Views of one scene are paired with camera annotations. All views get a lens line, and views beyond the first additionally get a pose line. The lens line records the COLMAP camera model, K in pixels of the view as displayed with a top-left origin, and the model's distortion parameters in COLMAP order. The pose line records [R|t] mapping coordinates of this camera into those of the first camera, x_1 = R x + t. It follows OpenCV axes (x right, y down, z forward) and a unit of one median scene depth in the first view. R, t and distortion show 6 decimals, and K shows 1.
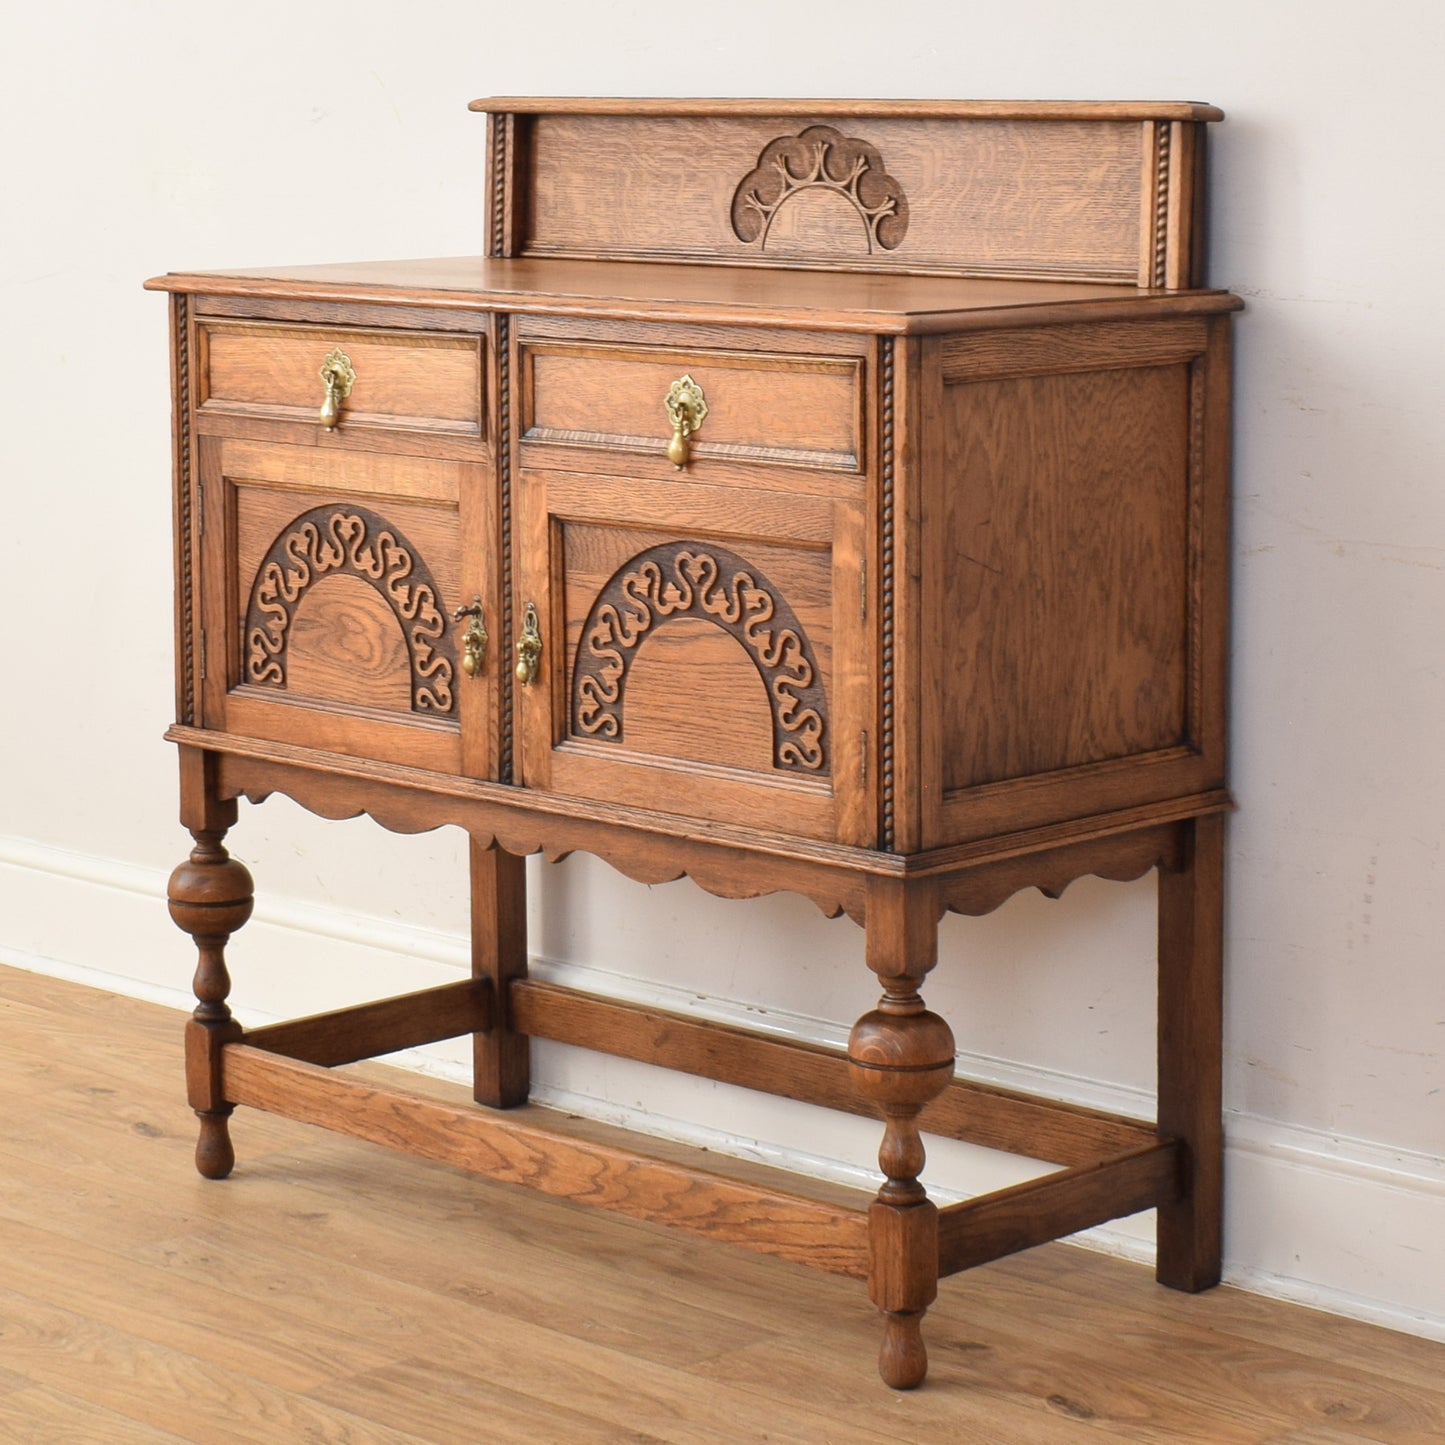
lens RADIAL K [[3977.4, 0, 719.9], [0, 3977.4, 603.5], [0, 0, 1]] dist [0.006461, -0.417156]
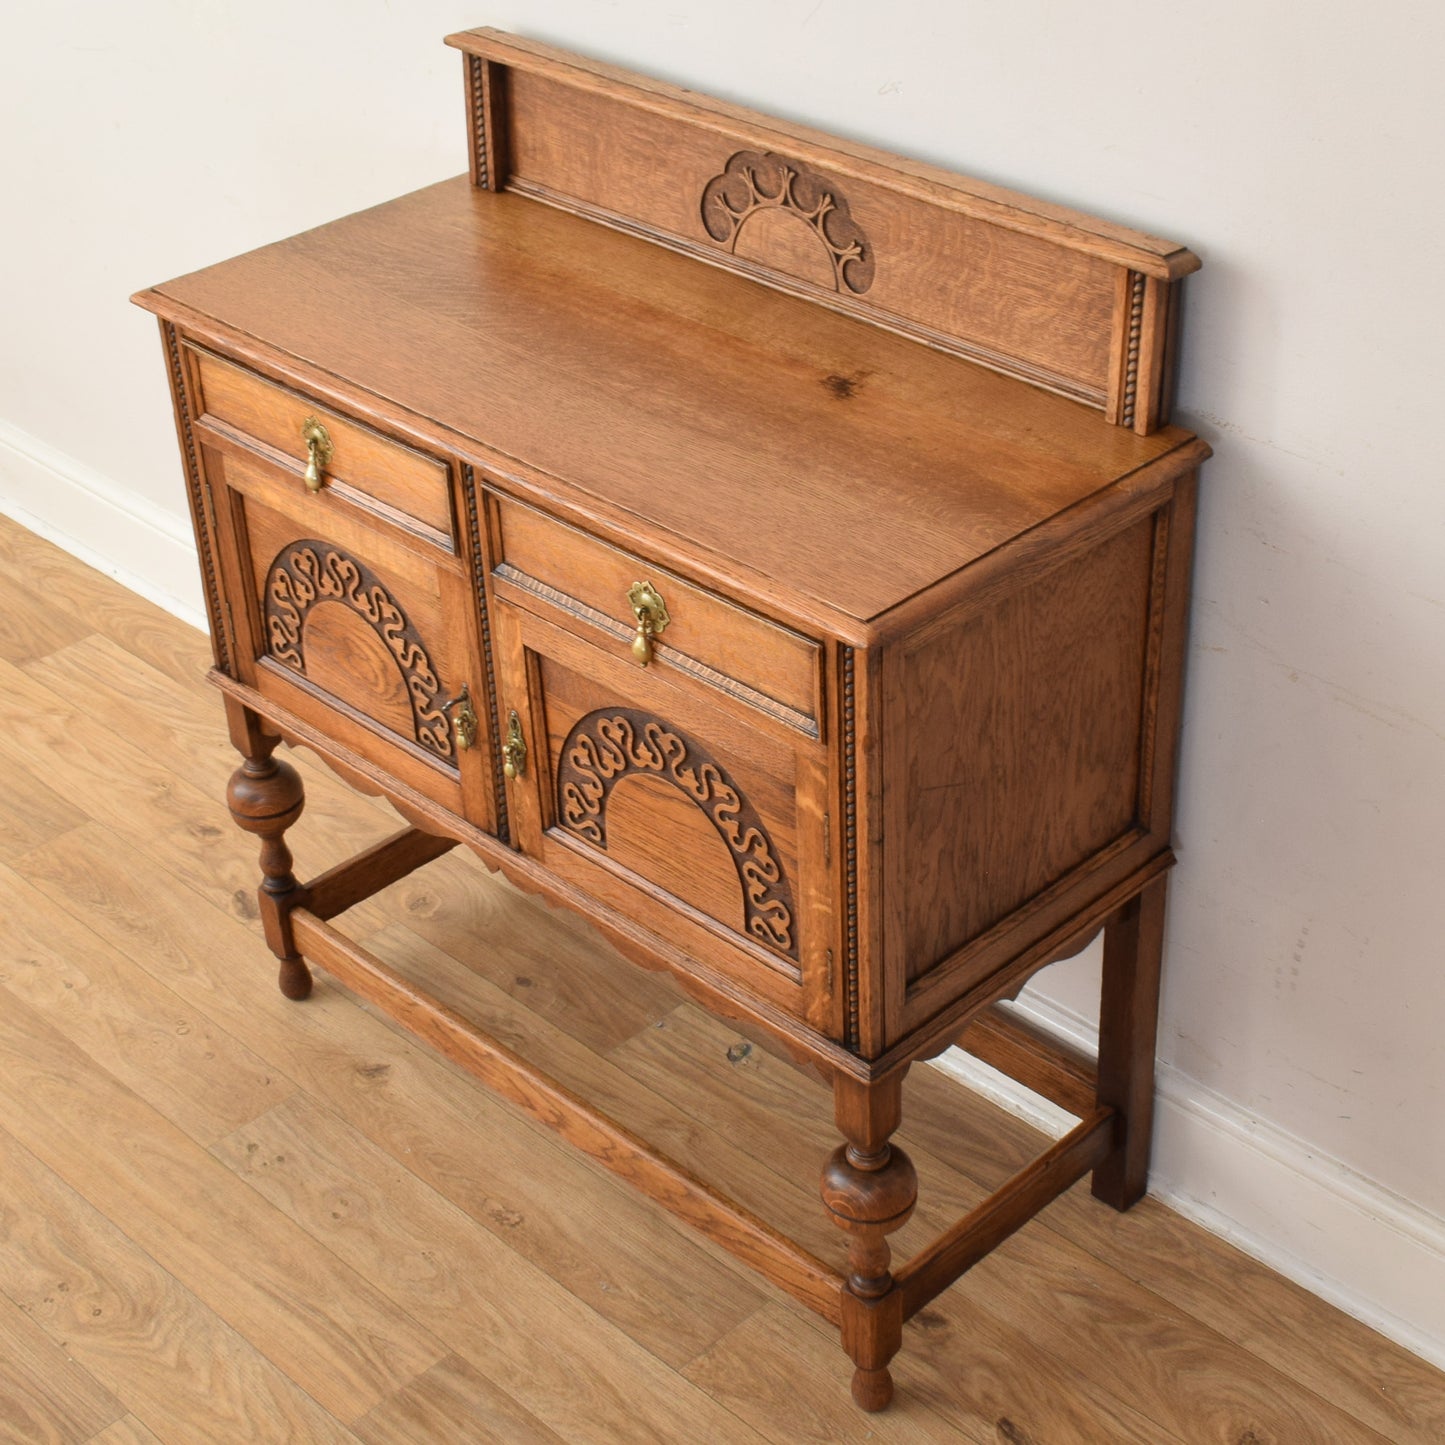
lens RADIAL K [[2517.4, 0, 791.9], [0, 2517.4, 719.2], [0, 0, 1]] dist [-0.007272, -0.108456]
pose [[0.999769, -0.021390, -0.001937, 0.026419], [0.020149, 0.902846, 0.429492, -0.277085], [-0.007438, -0.429432, 0.903069, 0.395925]]
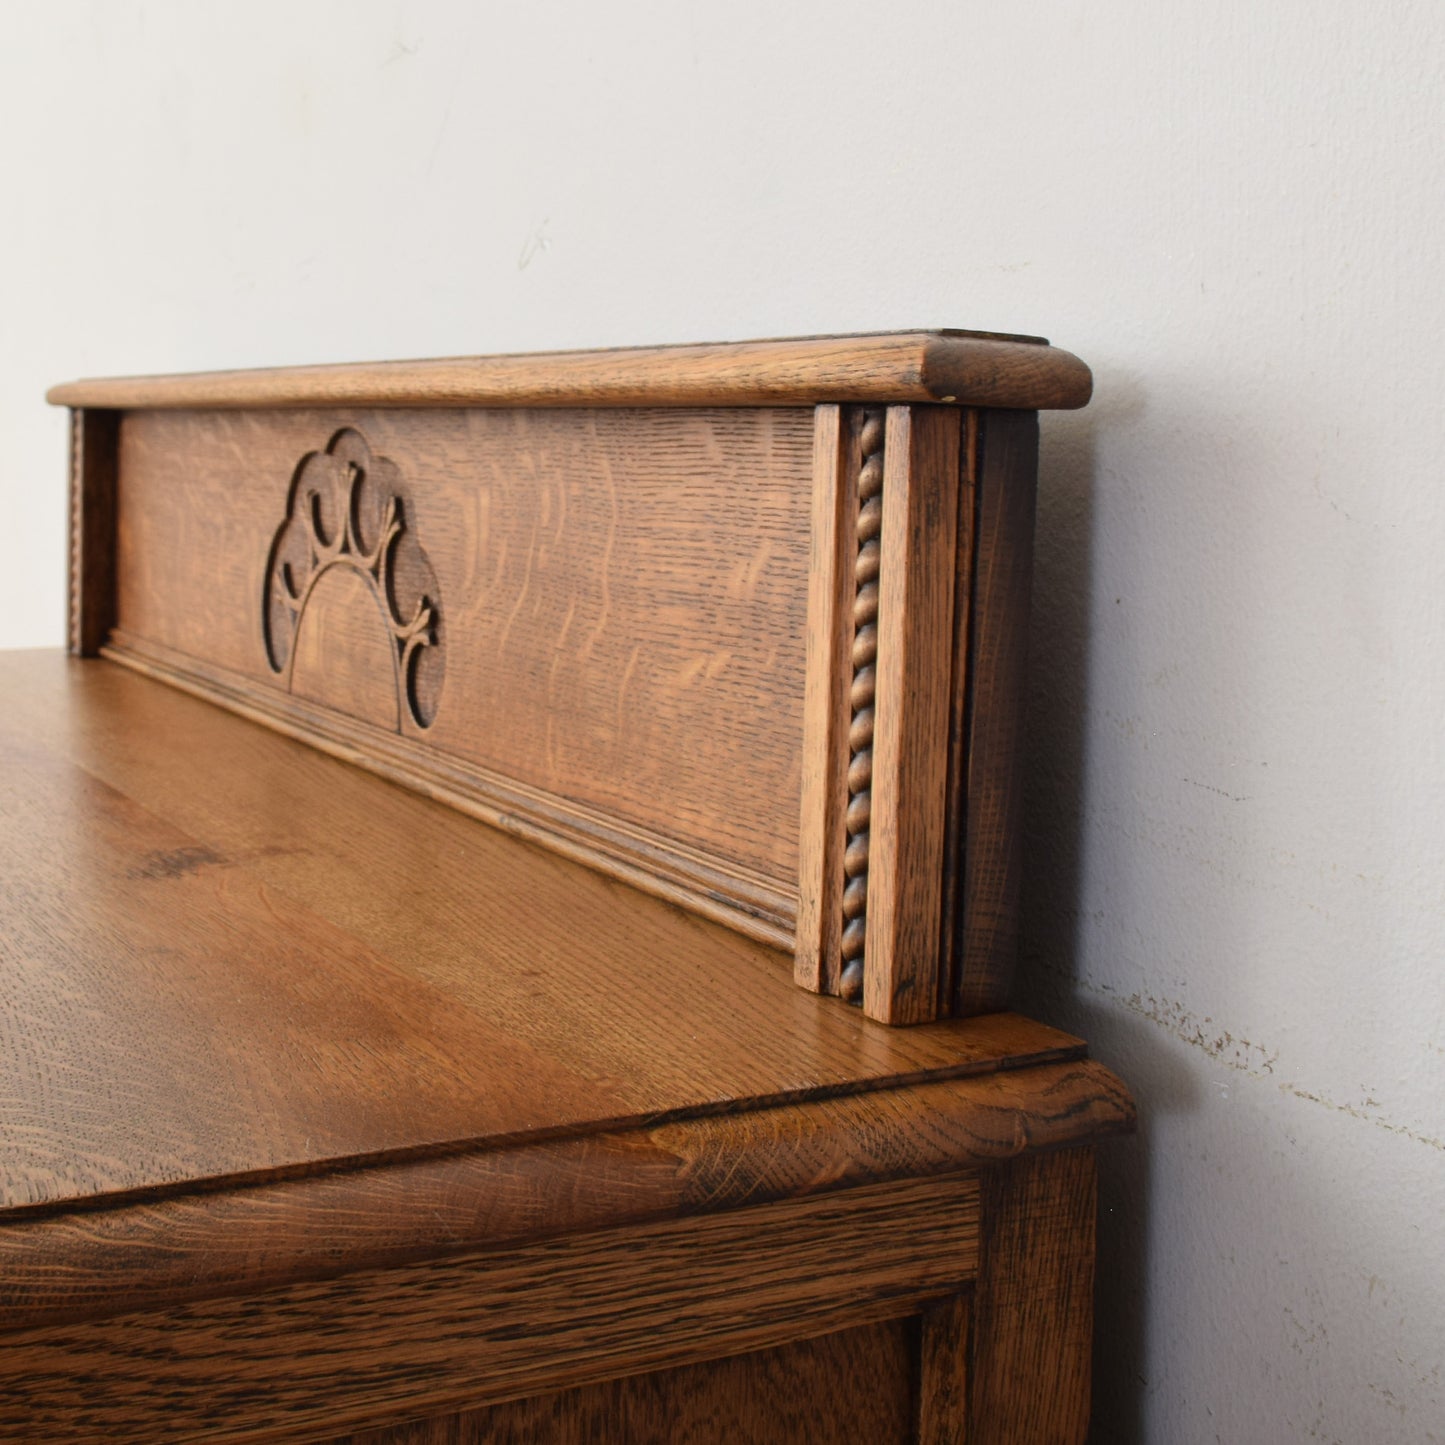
lens RADIAL K [[2167.9, 0, 580.9], [0, 2167.9, 653.6], [0, 0, 1]] dist [-0.010575, -0.021731]
pose [[0.939681, 0.039353, -0.339780, 0.140220], [-0.047039, 0.998789, -0.014410, -0.098297], [0.338802, 0.029524, 0.940394, 0.829009]]
